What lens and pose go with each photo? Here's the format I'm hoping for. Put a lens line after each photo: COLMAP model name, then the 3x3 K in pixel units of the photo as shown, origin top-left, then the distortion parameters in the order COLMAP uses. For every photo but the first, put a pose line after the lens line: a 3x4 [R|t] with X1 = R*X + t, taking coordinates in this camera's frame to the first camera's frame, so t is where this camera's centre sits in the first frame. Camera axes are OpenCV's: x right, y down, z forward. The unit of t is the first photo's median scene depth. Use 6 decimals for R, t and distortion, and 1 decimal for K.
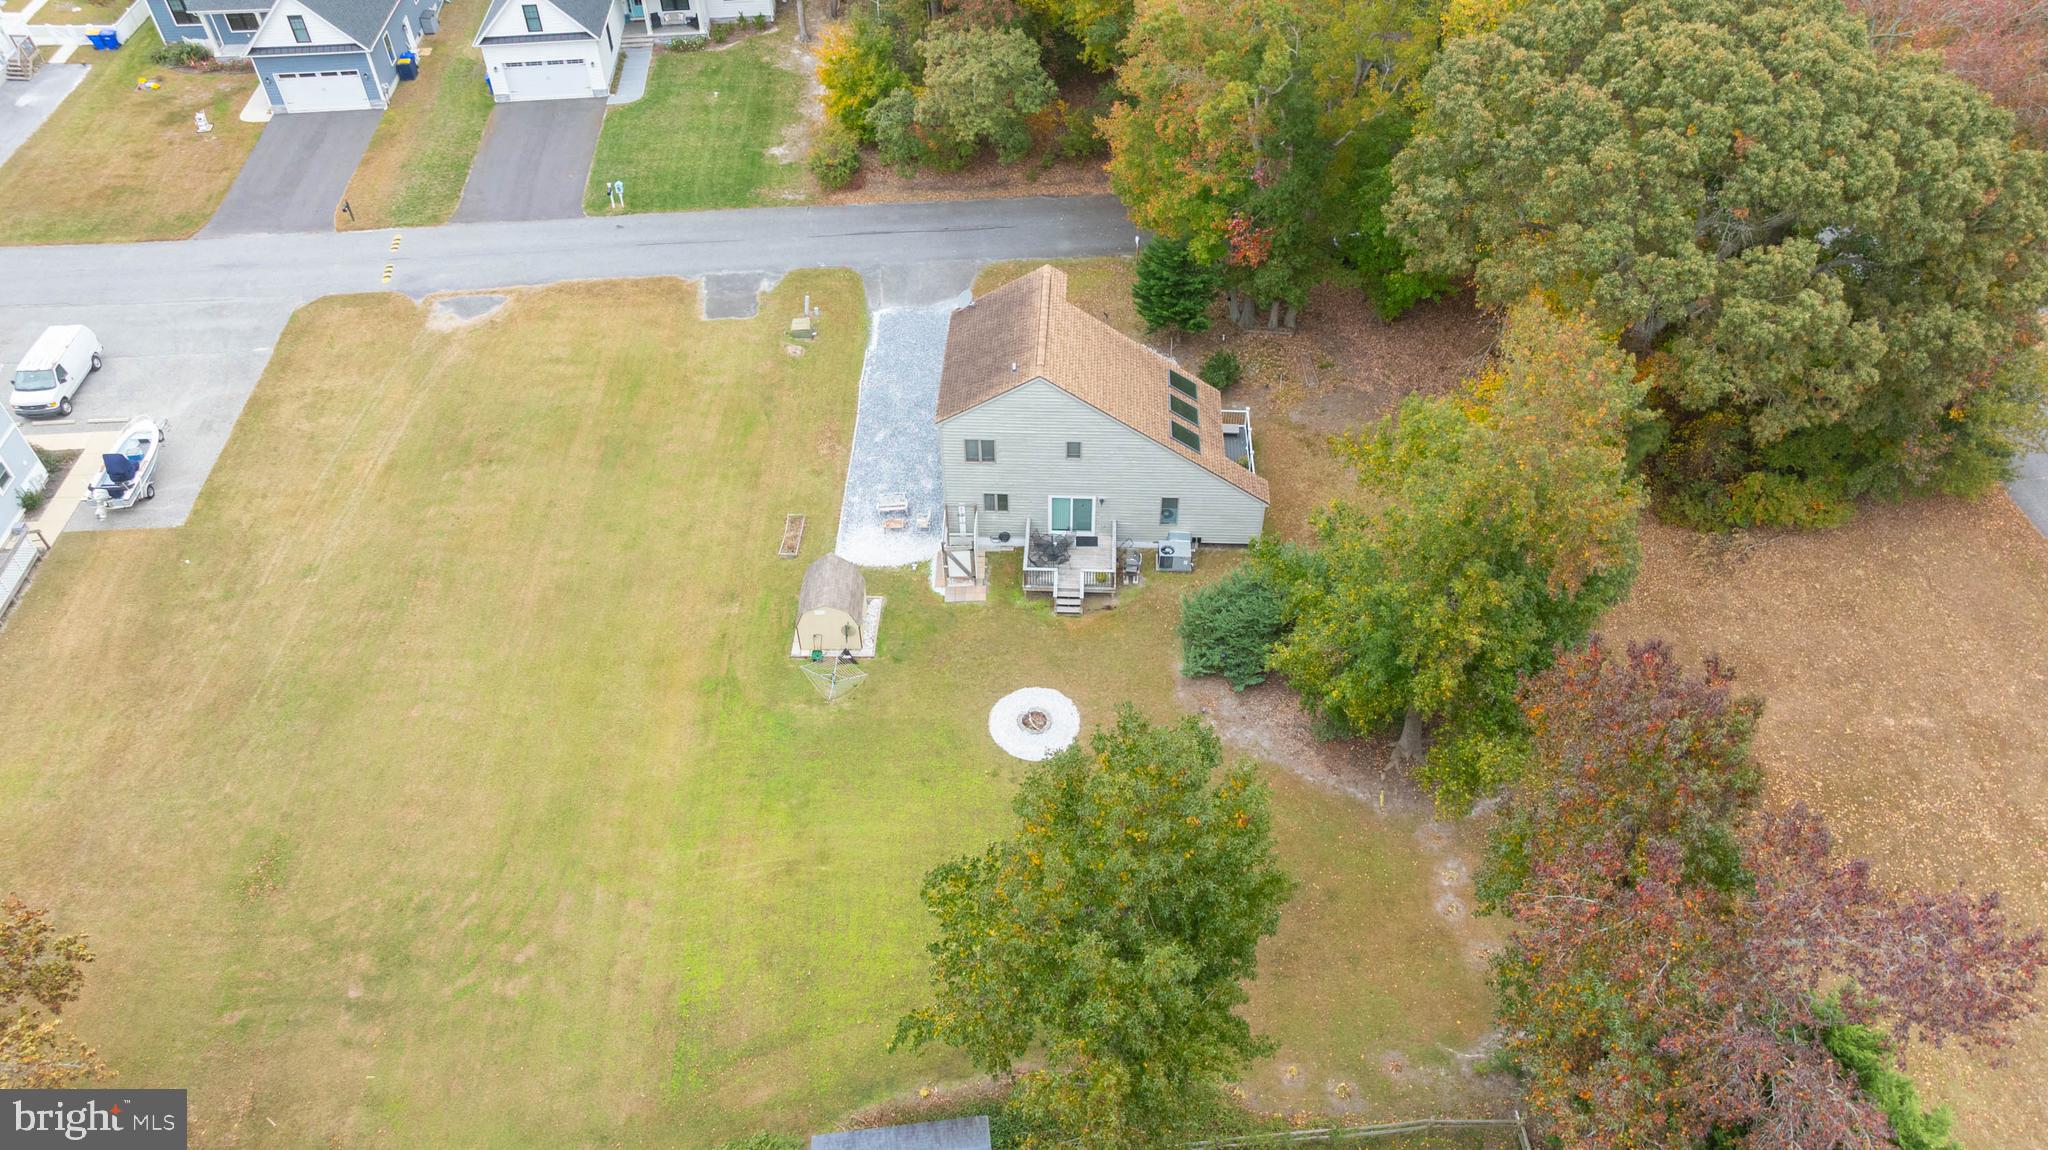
lens RADIAL K [[1449.6, 0, 1019.8], [0, 1449.6, 573.3], [0, 0, 1]] dist [-0.029723, 0.020491]
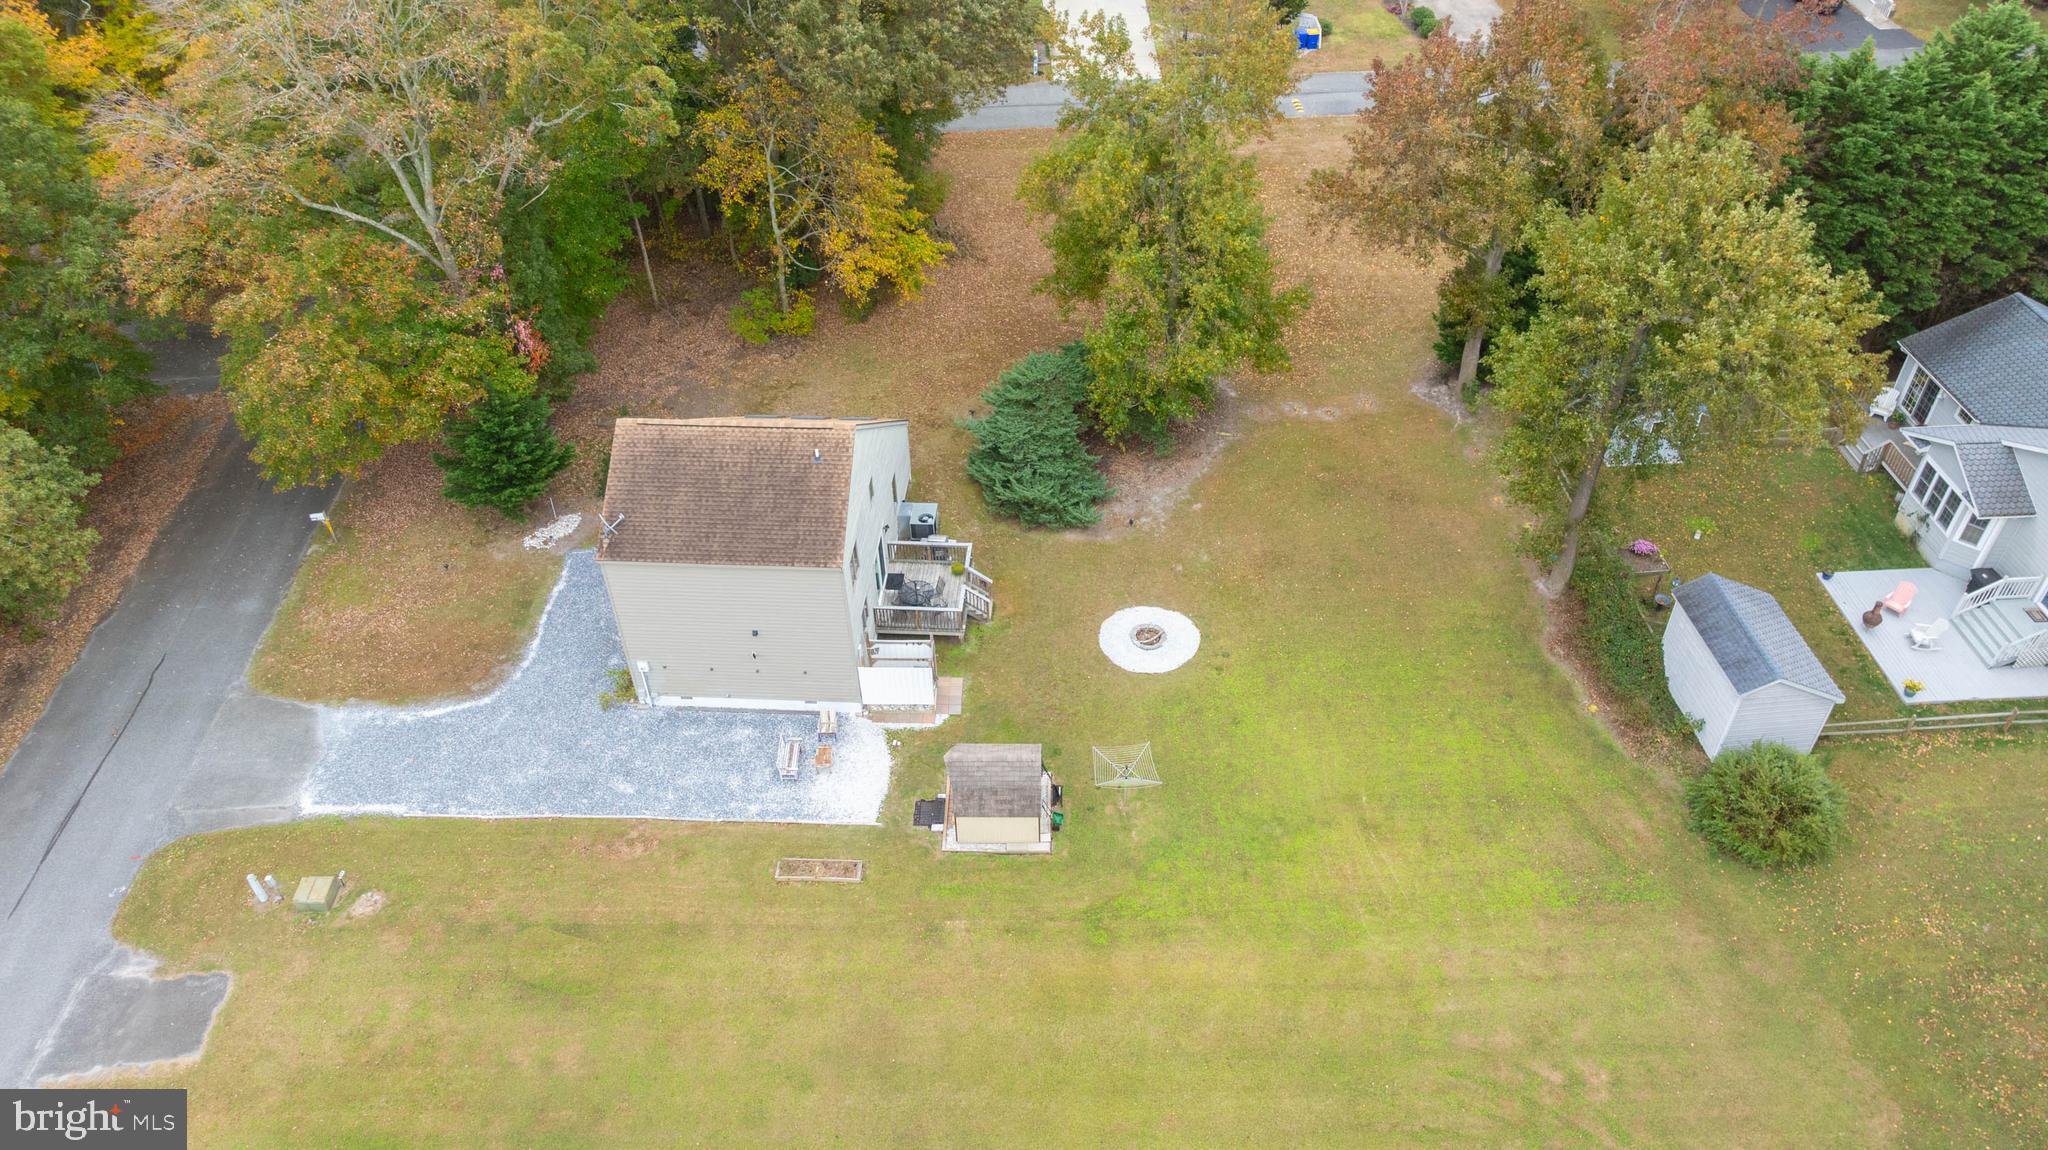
lens RADIAL K [[1449.6, 0, 1019.8], [0, 1449.6, 573.3], [0, 0, 1]] dist [-0.029723, 0.020491]
pose [[0.021211, -0.638125, 0.769641, -0.607724], [0.714253, 0.548329, 0.434946, -0.343775], [-0.699567, 0.540492, 0.467413, 0.525995]]
